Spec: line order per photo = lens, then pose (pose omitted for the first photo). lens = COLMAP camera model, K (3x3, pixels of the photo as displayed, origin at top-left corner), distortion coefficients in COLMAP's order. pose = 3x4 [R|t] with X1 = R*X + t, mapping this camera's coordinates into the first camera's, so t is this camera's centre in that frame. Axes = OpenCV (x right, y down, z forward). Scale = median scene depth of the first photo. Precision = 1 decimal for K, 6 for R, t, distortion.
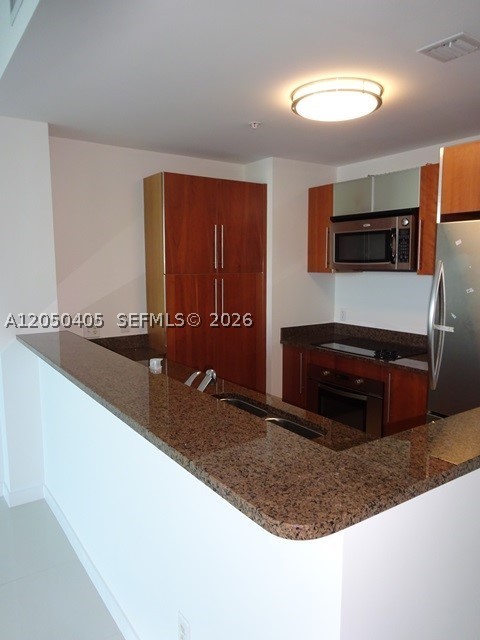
lens RADIAL K [[470.7, 0, 240.0], [0, 470.7, 320.0], [0, 0, 1]] dist [-0.002358, 0.007530]
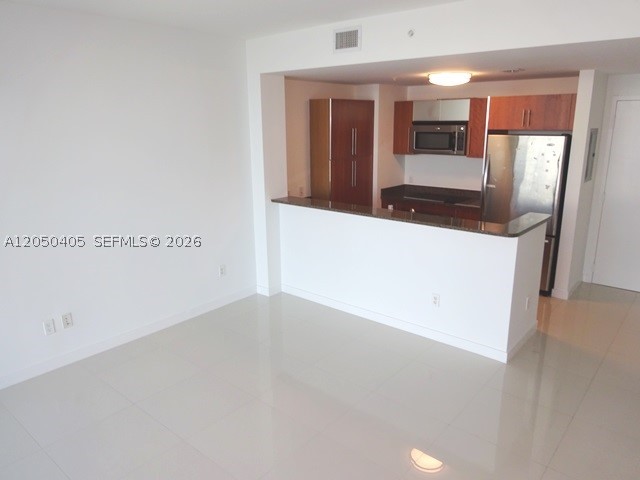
lens RADIAL K [[470.7, 0, 320.0], [0, 470.7, 240.0], [0, 0, 1]] dist [-0.002358, 0.007530]
pose [[0.965386, -0.071408, 0.250859, -0.601161], [0.038938, 0.990472, 0.132095, -0.035588], [-0.257901, -0.117755, 0.958969, -0.604018]]
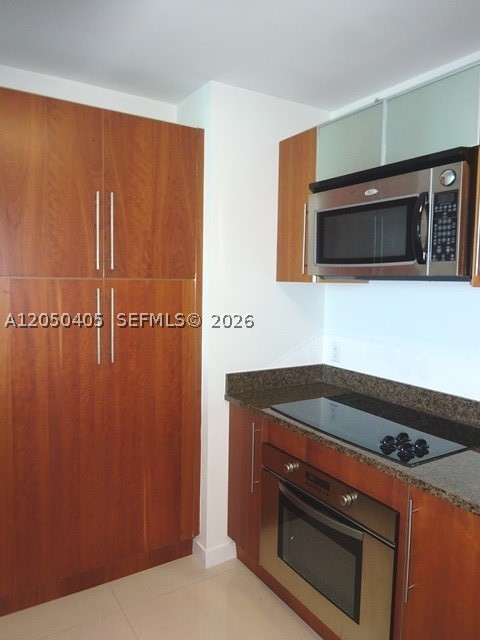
lens RADIAL K [[470.7, 0, 240.0], [0, 470.7, 320.0], [0, 0, 1]] dist [-0.002358, 0.007530]
pose [[0.998360, 0.024712, -0.051640, 0.146480], [-0.026247, 0.999227, -0.029260, -0.037490], [0.050877, 0.030568, 0.998237, 0.451113]]
